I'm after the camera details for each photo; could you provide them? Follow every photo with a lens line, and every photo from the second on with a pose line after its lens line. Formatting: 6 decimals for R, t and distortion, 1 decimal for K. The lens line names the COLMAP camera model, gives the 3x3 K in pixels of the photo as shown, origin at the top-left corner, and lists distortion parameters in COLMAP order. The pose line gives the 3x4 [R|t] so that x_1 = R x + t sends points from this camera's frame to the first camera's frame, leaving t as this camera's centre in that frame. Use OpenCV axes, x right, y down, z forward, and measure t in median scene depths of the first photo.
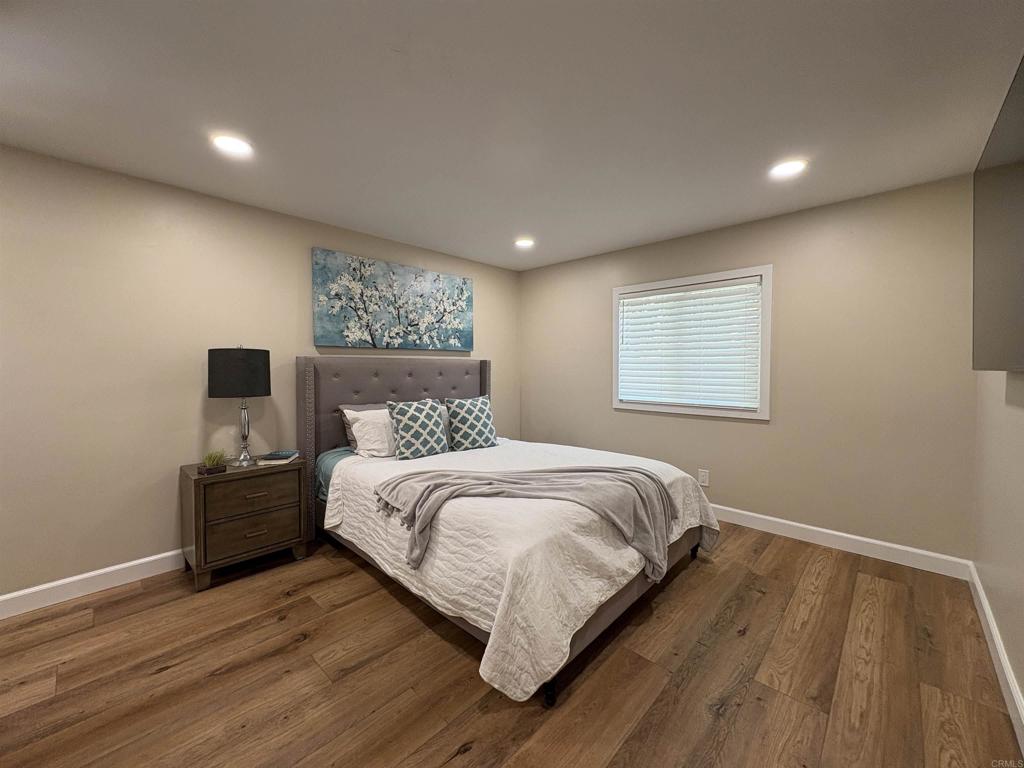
lens RADIAL K [[409.3, 0, 512.9], [0, 409.3, 382.0], [0, 0, 1]] dist [0.002854, 0.000344]
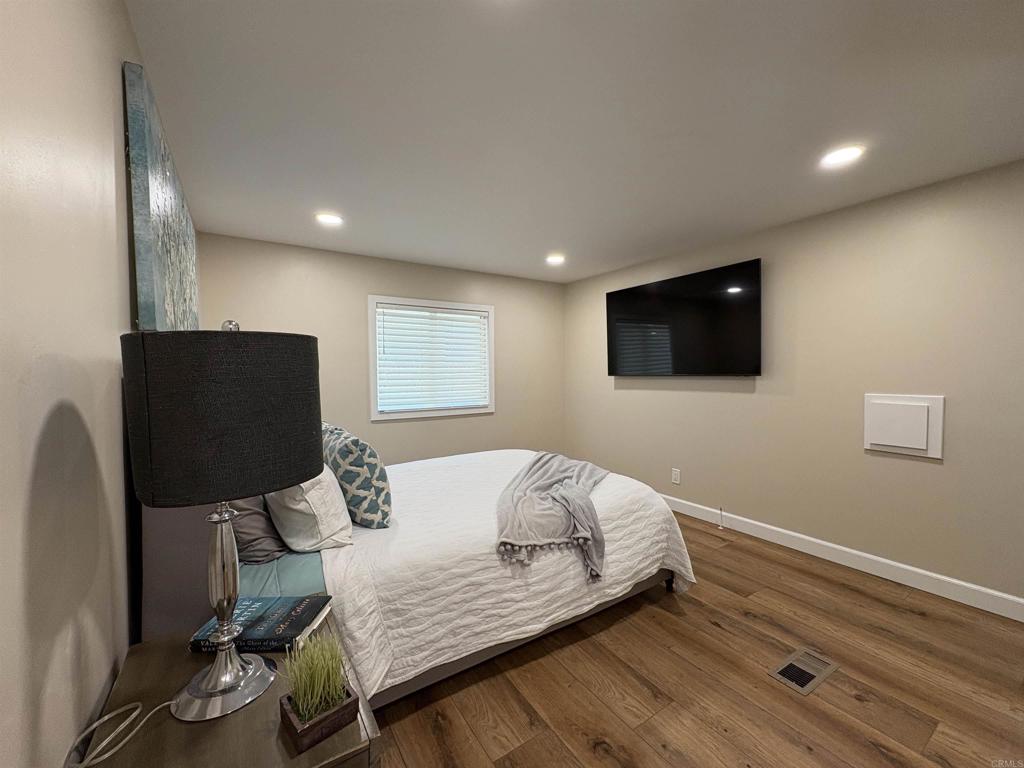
lens RADIAL K [[409.3, 0, 512.9], [0, 409.3, 382.0], [0, 0, 1]] dist [0.002854, 0.000344]
pose [[0.230389, -0.024359, 0.972794, -0.858701], [0.045856, 0.998848, 0.014151, -0.035206], [-0.972018, 0.041348, 0.231241, 0.654282]]
